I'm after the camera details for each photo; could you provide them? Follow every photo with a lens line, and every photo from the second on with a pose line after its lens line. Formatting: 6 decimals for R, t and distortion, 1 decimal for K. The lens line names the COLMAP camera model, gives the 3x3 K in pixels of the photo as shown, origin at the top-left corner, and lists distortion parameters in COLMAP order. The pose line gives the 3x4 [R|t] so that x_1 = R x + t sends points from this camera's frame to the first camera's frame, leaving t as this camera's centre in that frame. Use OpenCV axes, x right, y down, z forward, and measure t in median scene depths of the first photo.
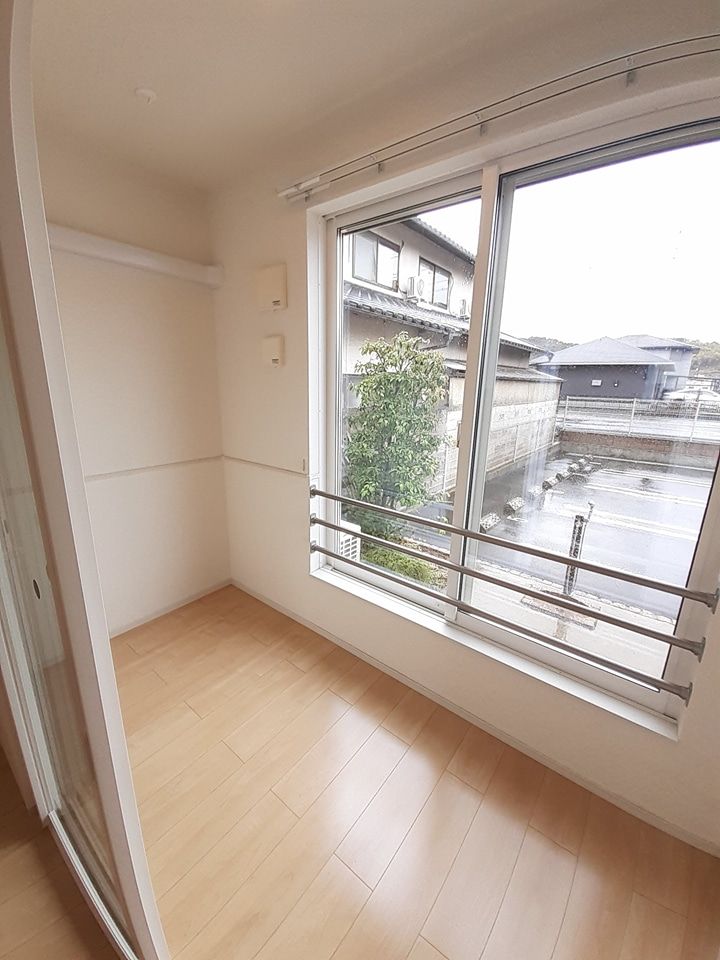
lens RADIAL K [[383.7, 0, 360.0], [0, 383.7, 480.0], [0, 0, 1]] dist [-0.001425, -0.009239]
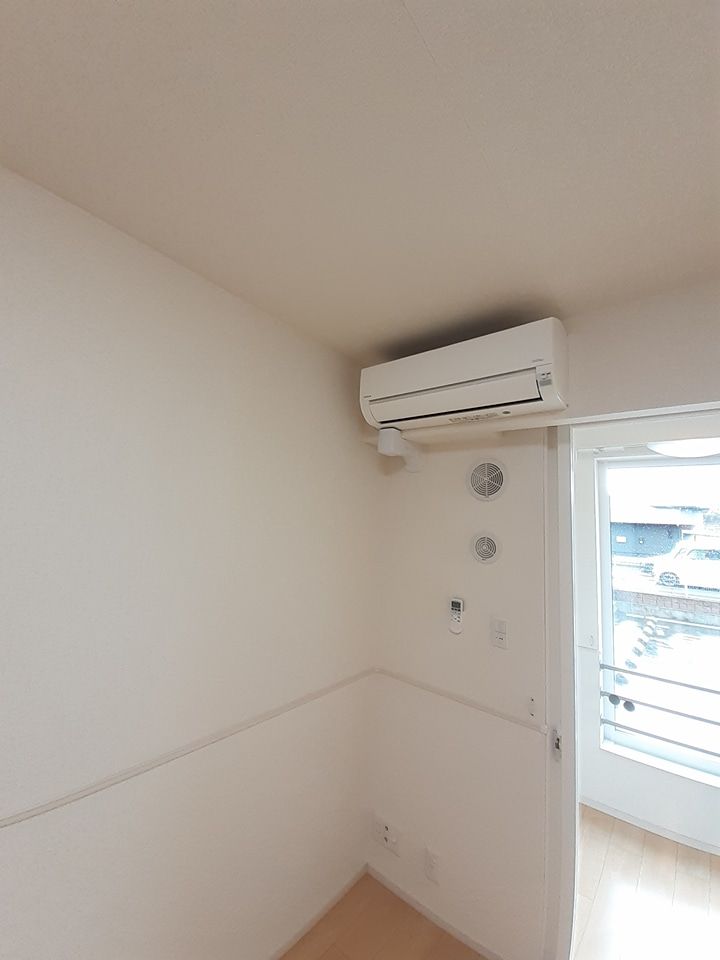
lens RADIAL K [[383.7, 0, 360.0], [0, 383.7, 480.0], [0, 0, 1]] dist [-0.001425, -0.009239]
pose [[0.998908, 0.035326, -0.030586, -0.122348], [-0.044002, 0.931424, -0.361267, -0.006278], [0.015727, 0.362218, 0.931961, -0.044589]]
